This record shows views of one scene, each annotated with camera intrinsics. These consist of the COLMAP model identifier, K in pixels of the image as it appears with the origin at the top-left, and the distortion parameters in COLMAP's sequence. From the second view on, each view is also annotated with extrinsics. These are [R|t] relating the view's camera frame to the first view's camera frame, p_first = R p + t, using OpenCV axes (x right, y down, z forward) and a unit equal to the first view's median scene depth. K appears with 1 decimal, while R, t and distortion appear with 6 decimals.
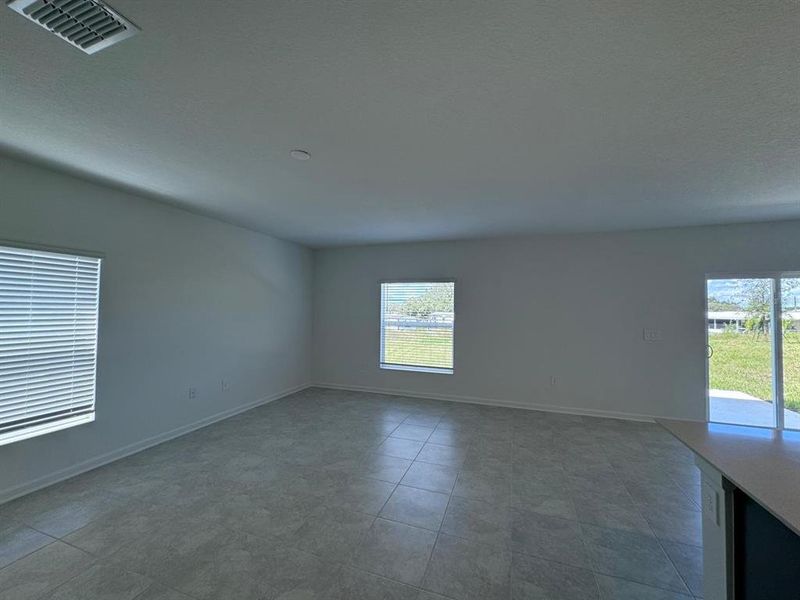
lens RADIAL K [[319.9, 0, 401.2], [0, 319.9, 297.5], [0, 0, 1]] dist [-0.002649, 0.000607]
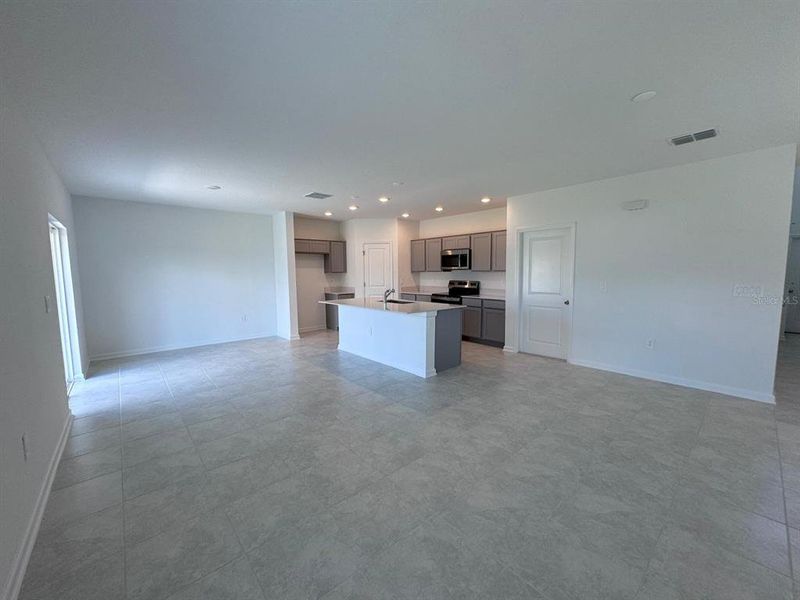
lens RADIAL K [[319.9, 0, 402.3], [0, 319.9, 302.5], [0, 0, 1]] dist [-0.002649, 0.000607]
pose [[-0.876030, -0.051661, 0.479481, -0.129310], [-0.015730, 0.996778, 0.078658, 0.083947], [-0.481999, 0.061364, -0.874020, 1.749979]]
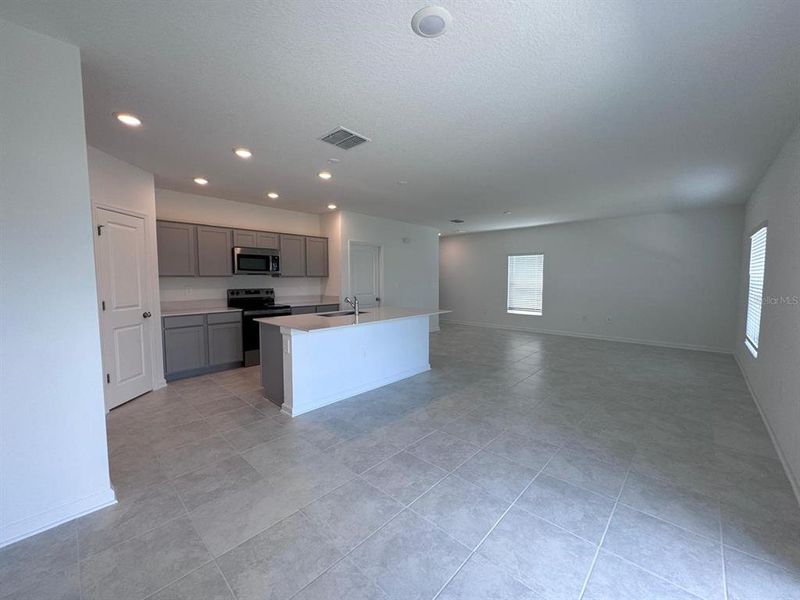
lens RADIAL K [[319.9, 0, 401.0], [0, 319.9, 300.5], [0, 0, 1]] dist [-0.002649, 0.000607]
pose [[-0.399684, 0.053262, -0.915104, 1.948888], [0.024983, 0.998573, 0.047209, 0.104059], [0.916312, -0.003994, -0.400444, 0.988427]]
